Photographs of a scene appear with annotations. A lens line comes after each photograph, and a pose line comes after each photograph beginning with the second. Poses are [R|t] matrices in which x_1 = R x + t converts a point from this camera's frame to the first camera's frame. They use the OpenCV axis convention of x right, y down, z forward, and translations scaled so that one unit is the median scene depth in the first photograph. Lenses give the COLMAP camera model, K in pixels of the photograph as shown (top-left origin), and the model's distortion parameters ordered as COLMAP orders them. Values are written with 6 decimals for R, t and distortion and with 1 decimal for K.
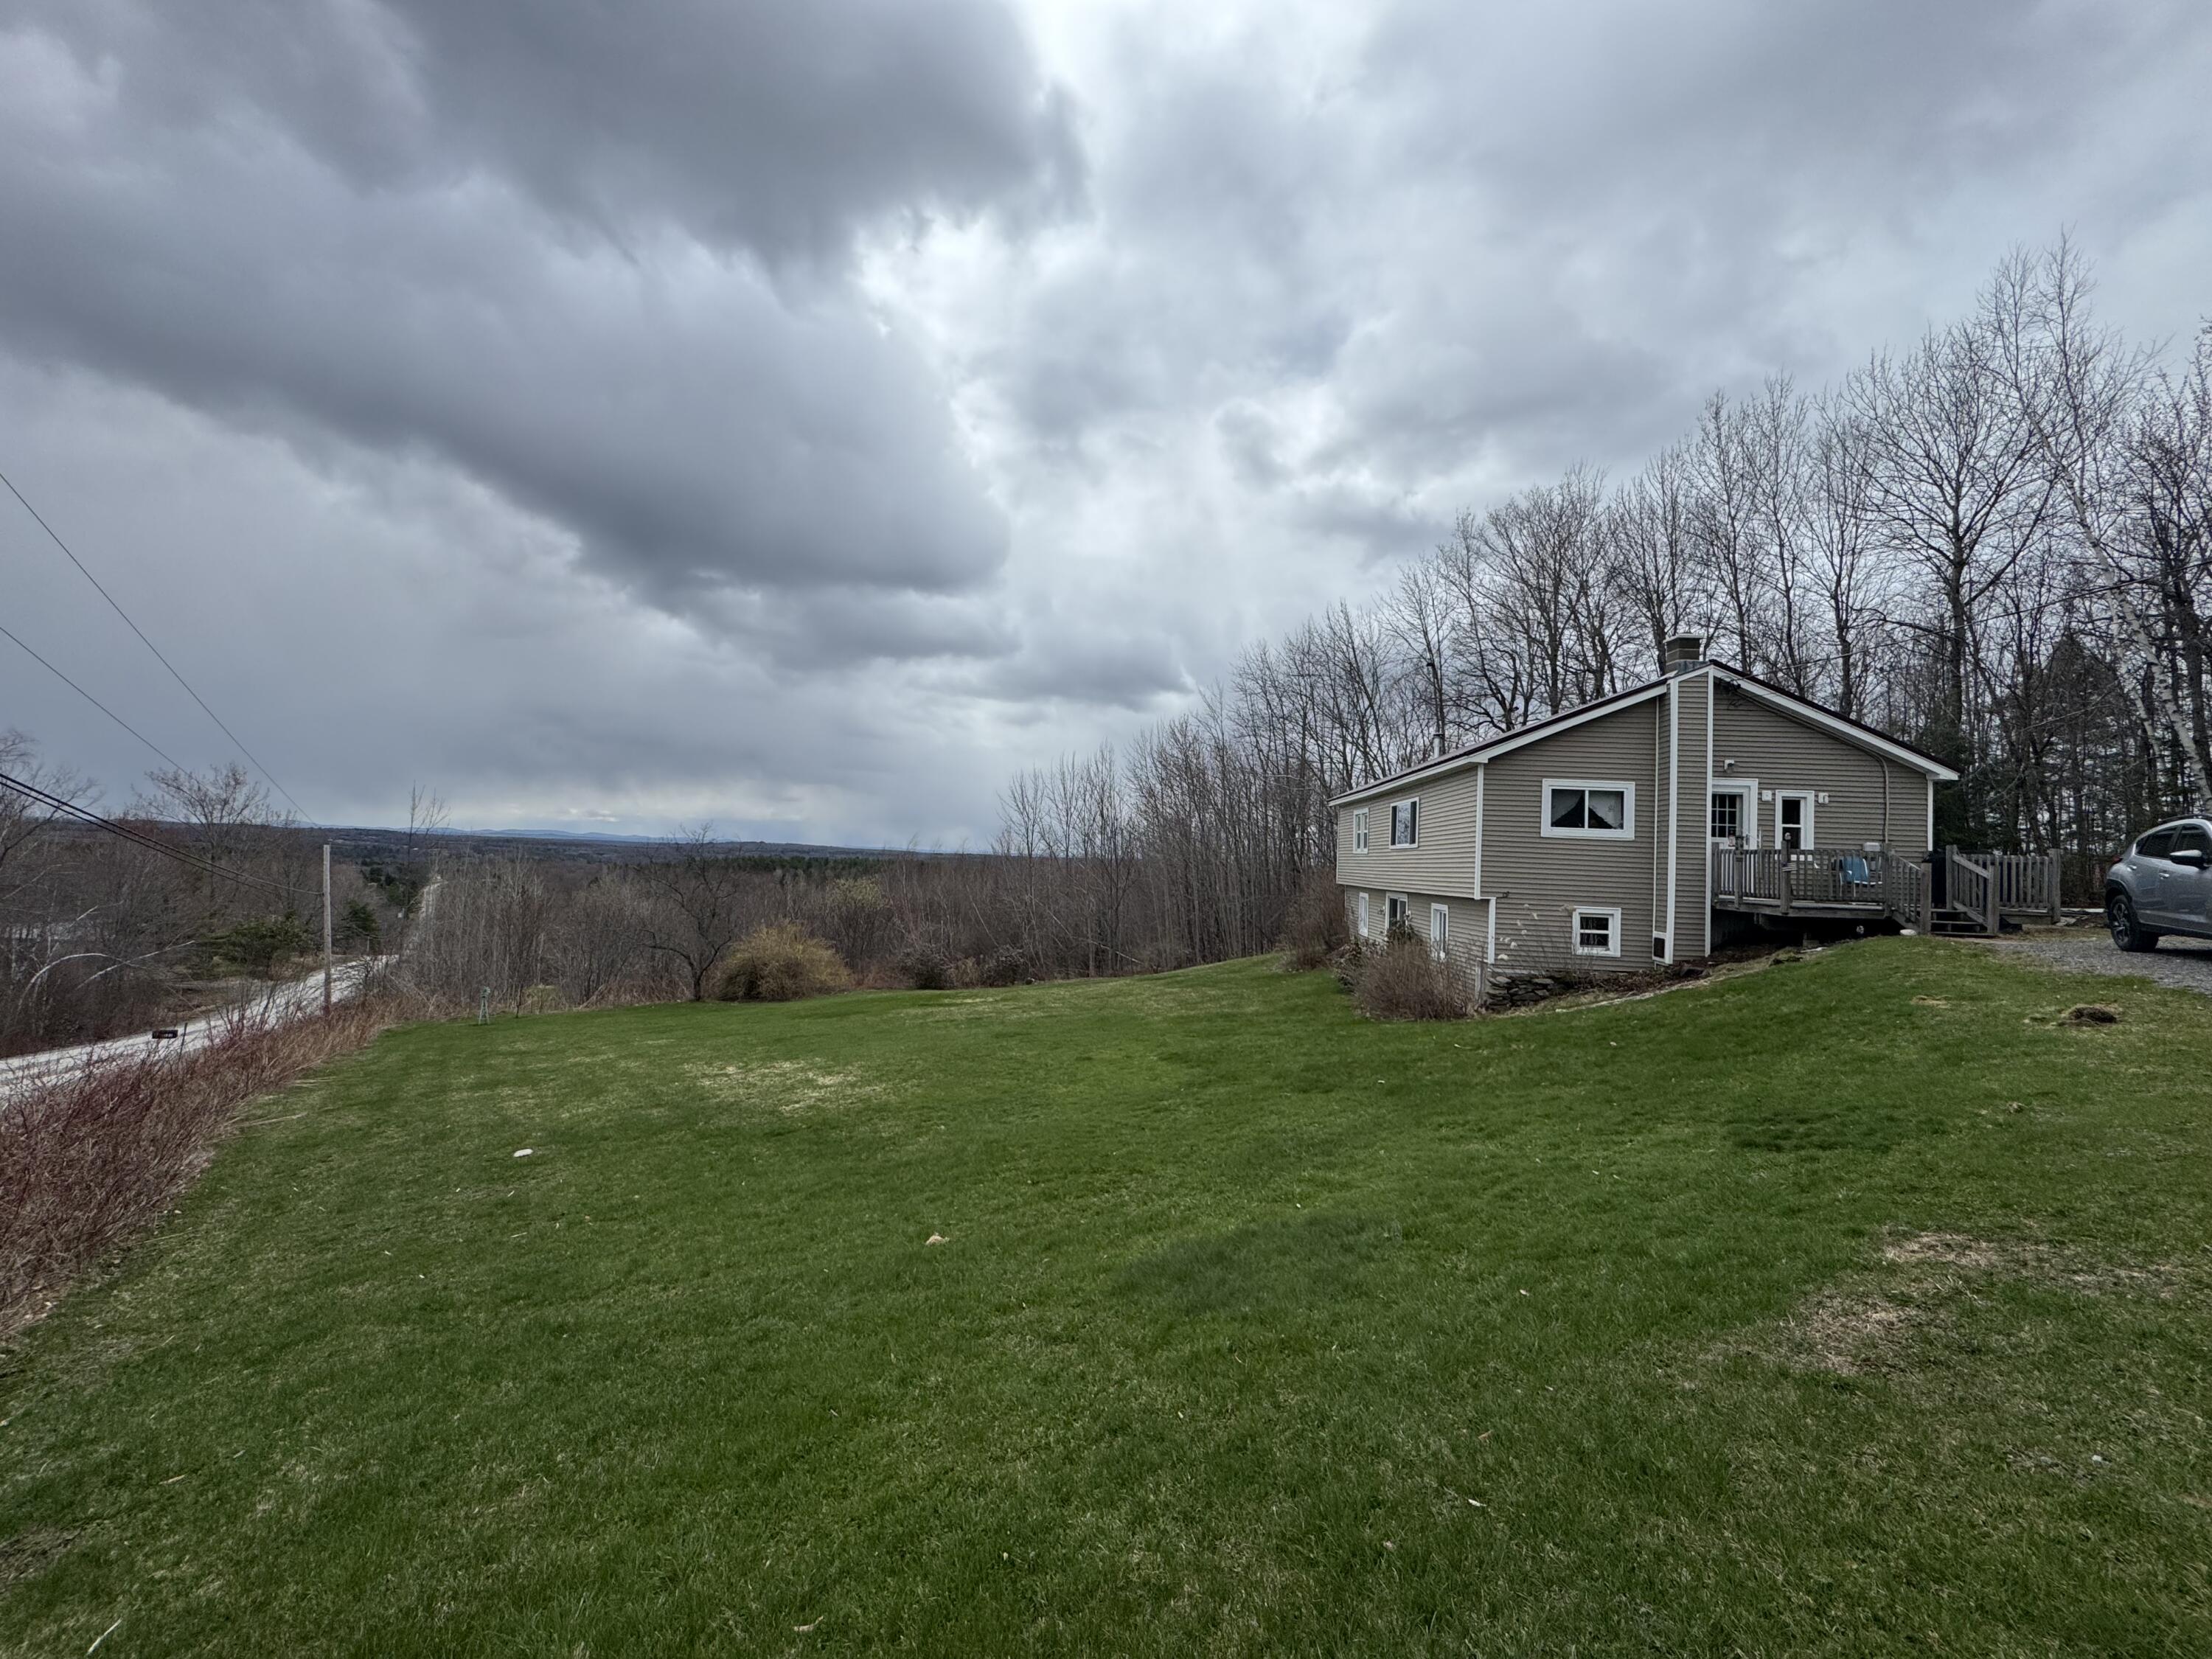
lens RADIAL K [[868.8, 0, 1106.0], [0, 868.8, 829.5], [0, 0, 1]] dist [0.000512, 0.000100]
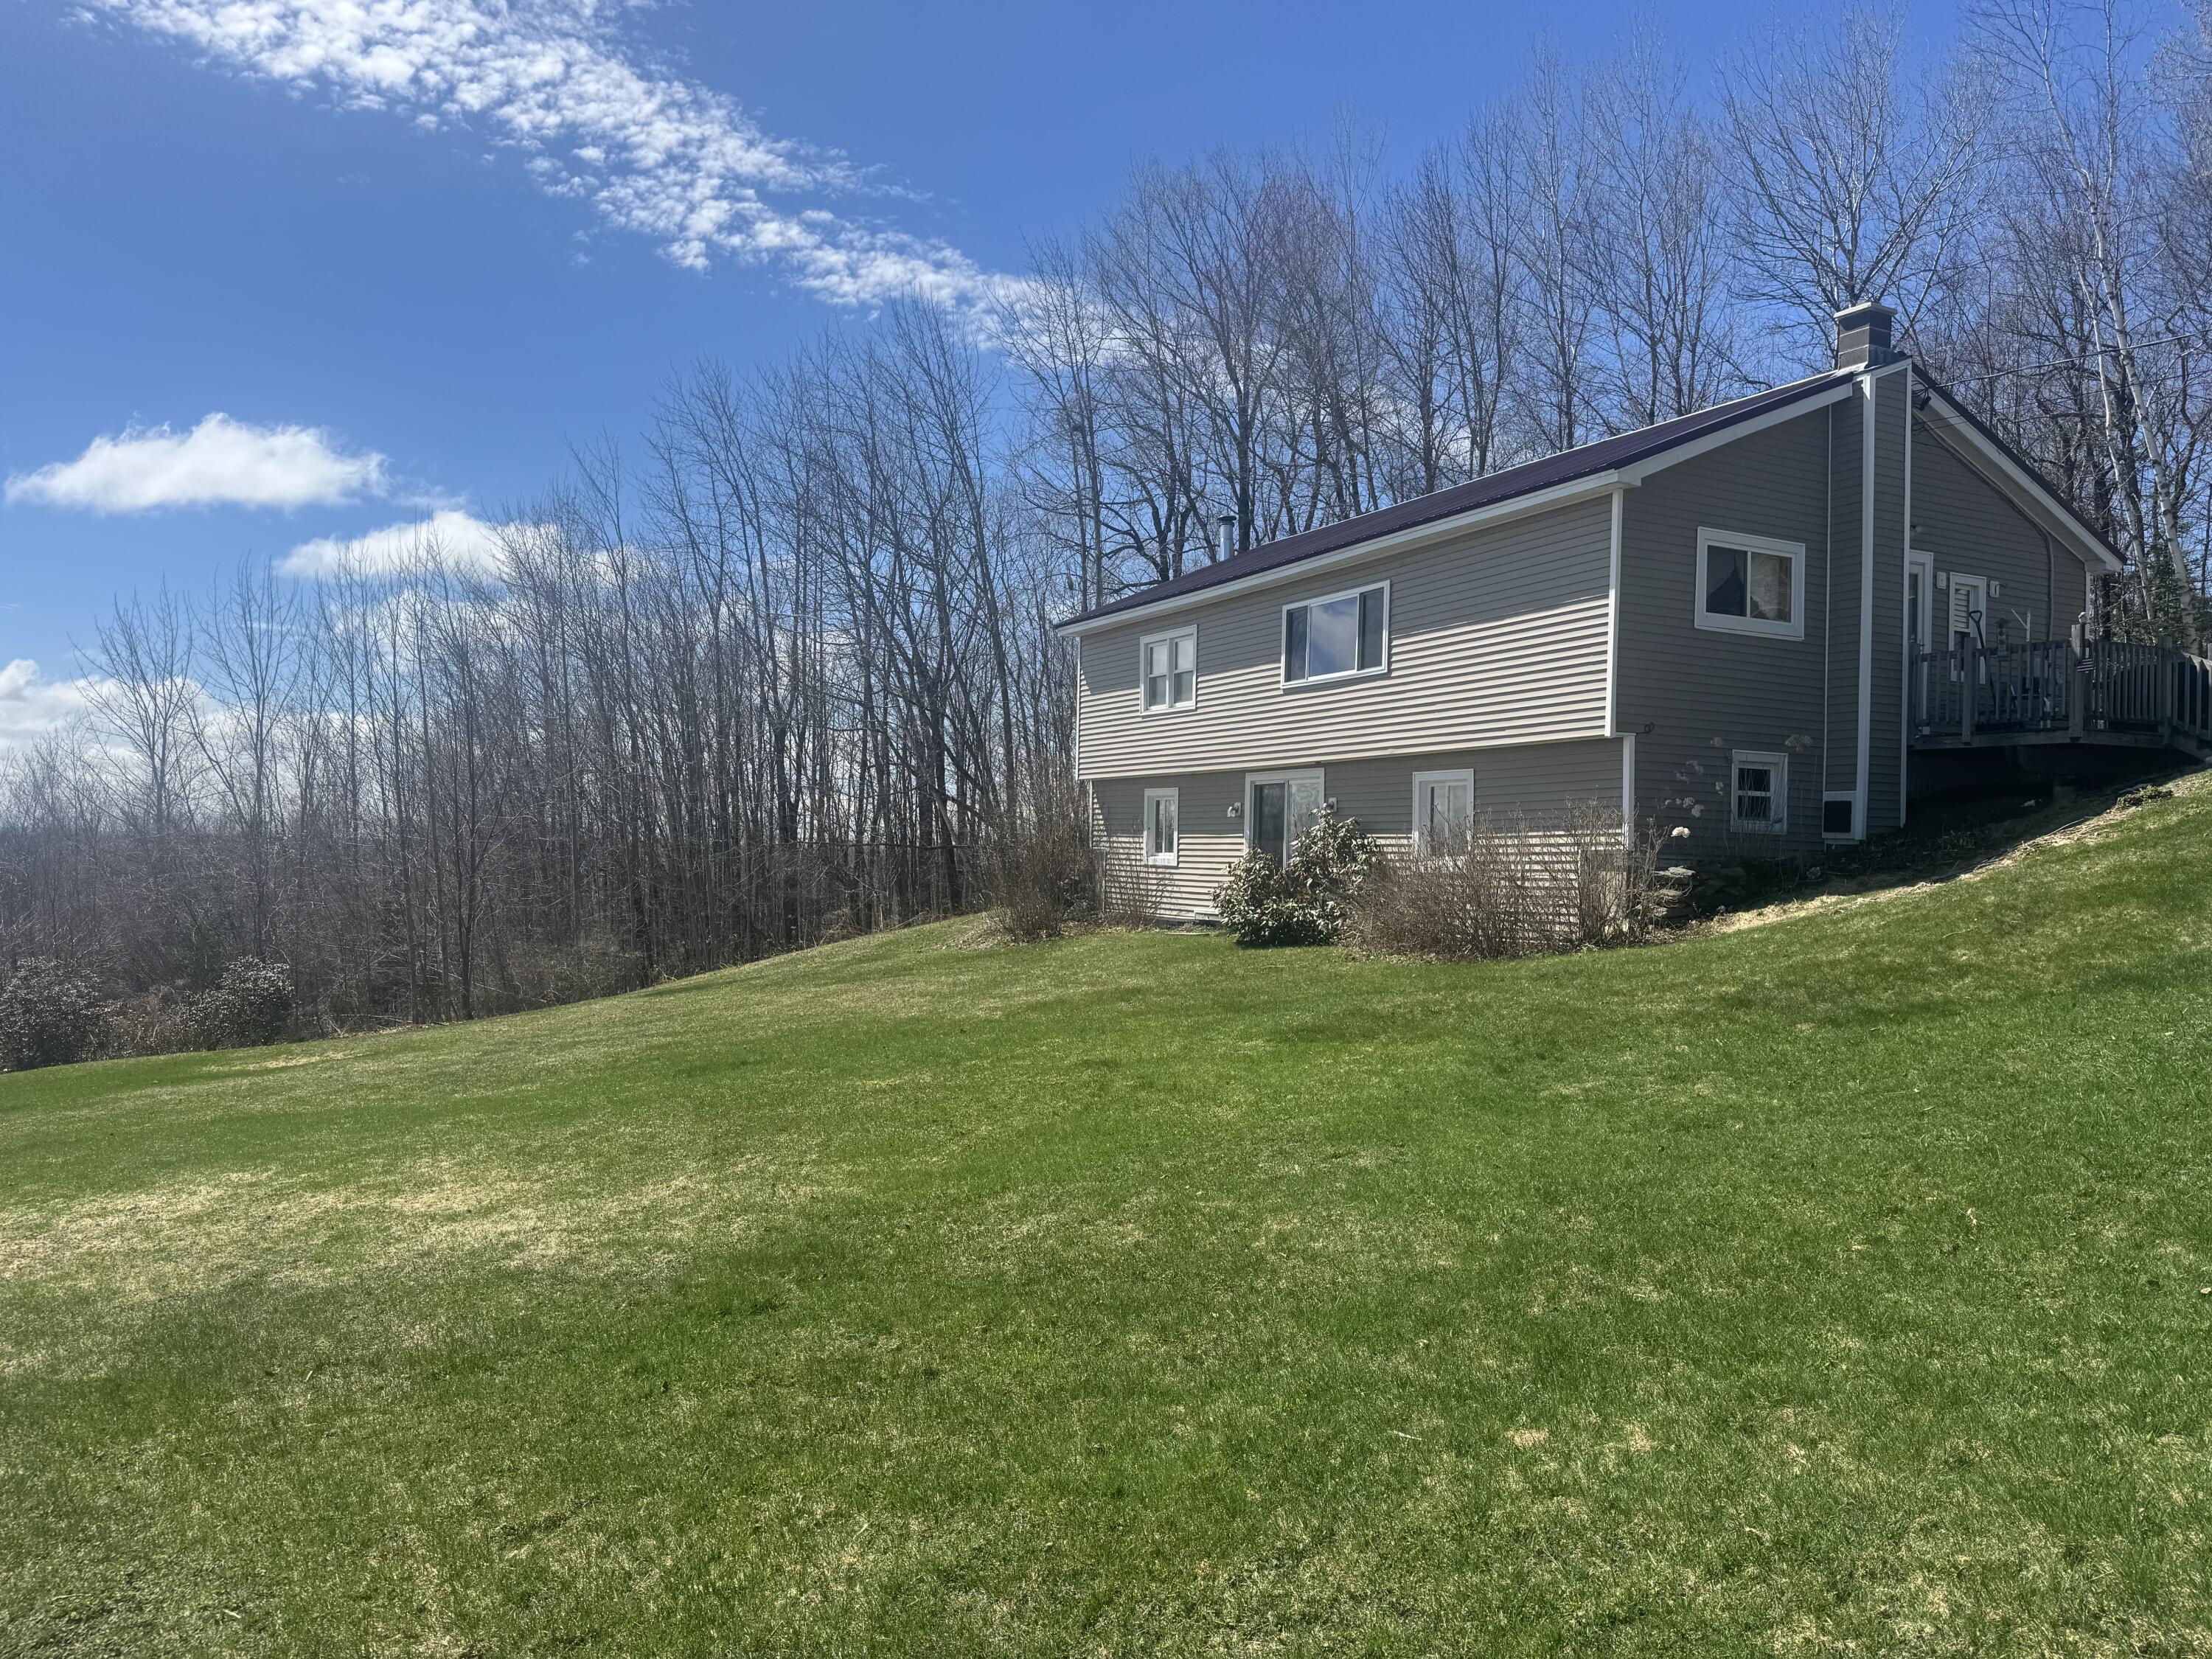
lens RADIAL K [[1554.1, 0, 1112.3], [0, 1554.1, 841.6], [0, 0, 1]] dist [0.164982, -0.295315]
pose [[0.854360, -0.013754, 0.519500, -0.368323], [-0.005356, 0.999364, 0.035267, 0.113802], [-0.519654, -0.032913, 0.853742, 0.305119]]
